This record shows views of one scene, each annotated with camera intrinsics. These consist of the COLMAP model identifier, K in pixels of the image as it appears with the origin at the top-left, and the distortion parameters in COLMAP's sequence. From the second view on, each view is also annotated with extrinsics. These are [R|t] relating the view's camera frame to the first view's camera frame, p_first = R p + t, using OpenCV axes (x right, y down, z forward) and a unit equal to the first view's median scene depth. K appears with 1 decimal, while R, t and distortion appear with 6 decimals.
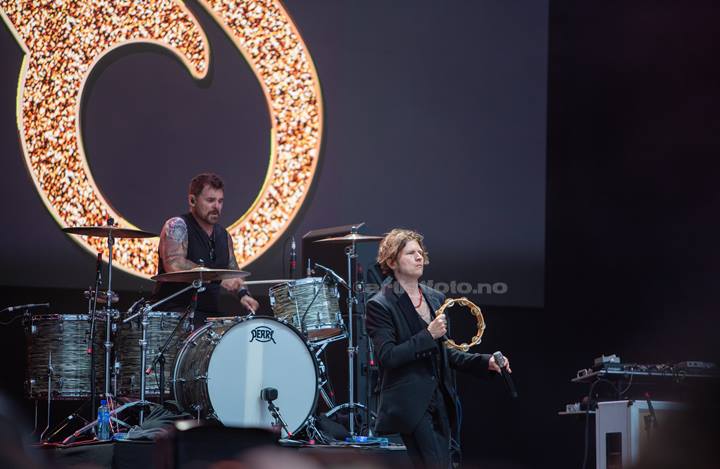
lens RADIAL K [[4236.0, 0, 367.5], [0, 4236.0, 252.9], [0, 0, 1]] dist [1.896750, 0.000000]
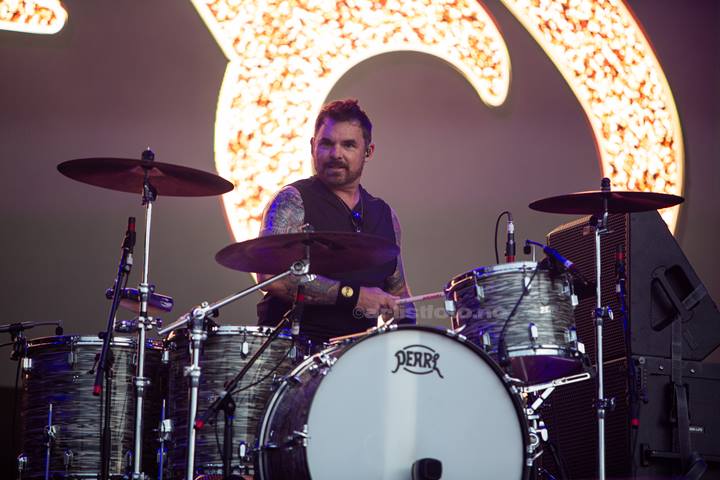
lens RADIAL K [[3684.5, 0, 358.7], [0, 3684.5, 235.8], [0, 0, 1]] dist [1.091197, 0.000000]
pose [[0.987779, -0.011060, -0.155465, 0.031099], [-0.004060, 0.995315, -0.096603, 0.037569], [0.155805, 0.096053, 0.983107, 0.420673]]
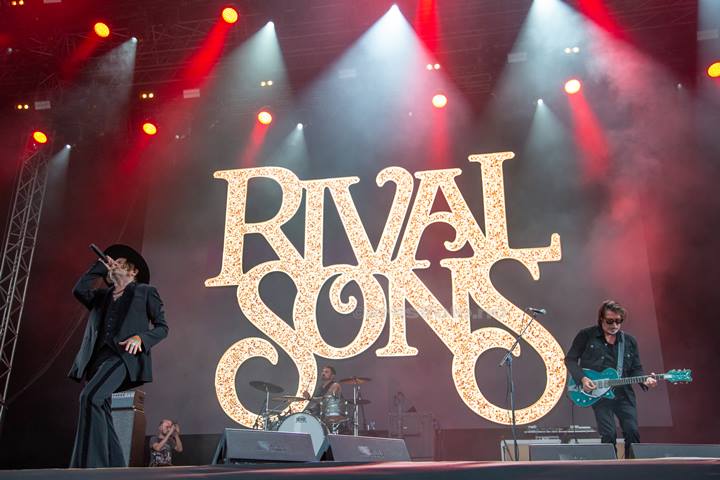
lens RADIAL K [[739.1, 0, 356.7], [0, 739.1, 244.5], [0, 0, 1]] dist [0.008024, 0.000000]
pose [[0.742084, -0.245108, -0.623886, 0.231807], [0.045317, 0.946962, -0.318133, 0.048133], [0.668774, 0.207809, 0.713833, 0.533037]]
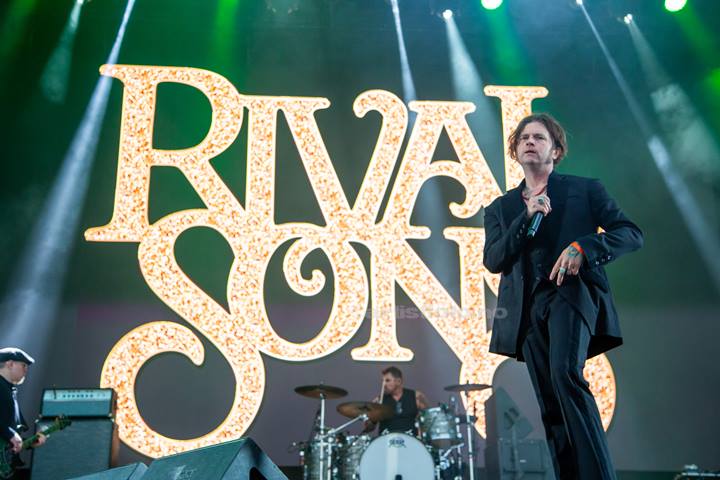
lens RADIAL K [[1007.8, 0, 361.8], [0, 1007.8, 241.5], [0, 0, 1]] dist [0.142913, 0.000000]
pose [[0.890060, -0.166016, -0.424536, 0.111701], [0.041122, 0.956767, -0.287933, 0.044600], [0.453984, 0.238820, 0.858407, 0.492417]]
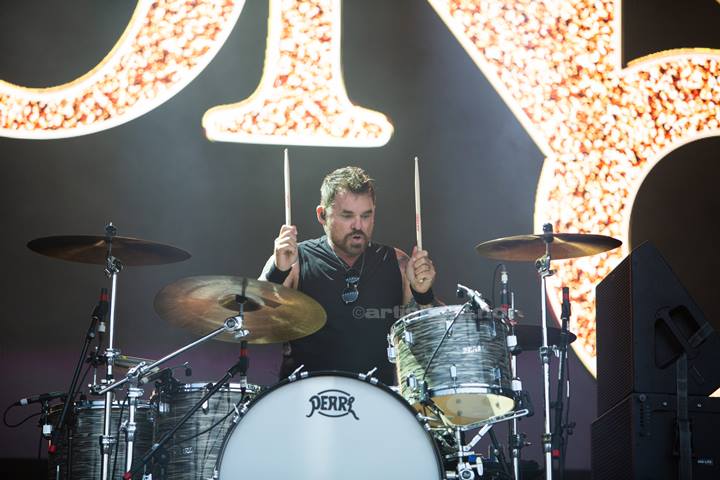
lens RADIAL K [[3273.7, 0, 361.4], [0, 3273.7, 234.4], [0, 0, 1]] dist [0.905300, 0.000000]
pose [[0.908436, -0.081617, -0.409978, 0.123140], [0.027042, 0.990174, -0.137201, 0.043990], [0.417147, 0.113552, 0.901717, 0.470603]]
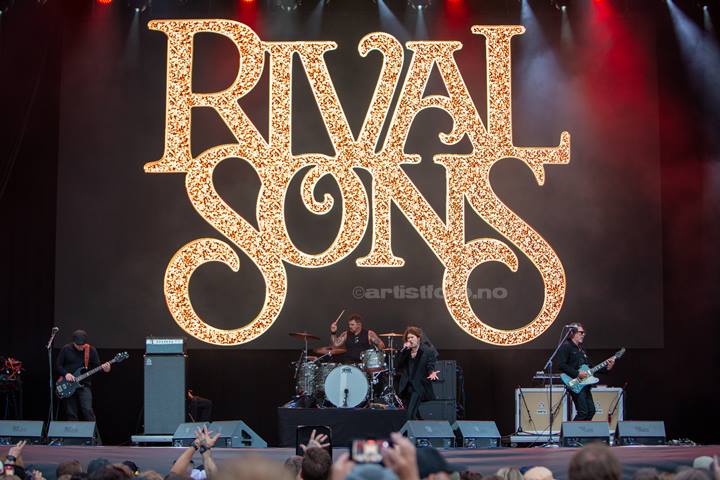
lens RADIAL K [[1550.8, 0, 362.7], [0, 1550.8, 238.0], [0, 0, 1]] dist [-0.315966, 0.000000]
pose [[0.845122, -0.069592, -0.530024, 0.420412], [0.040457, 0.996973, -0.066393, 0.000000], [0.533040, 0.034667, 0.845380, 0.095105]]
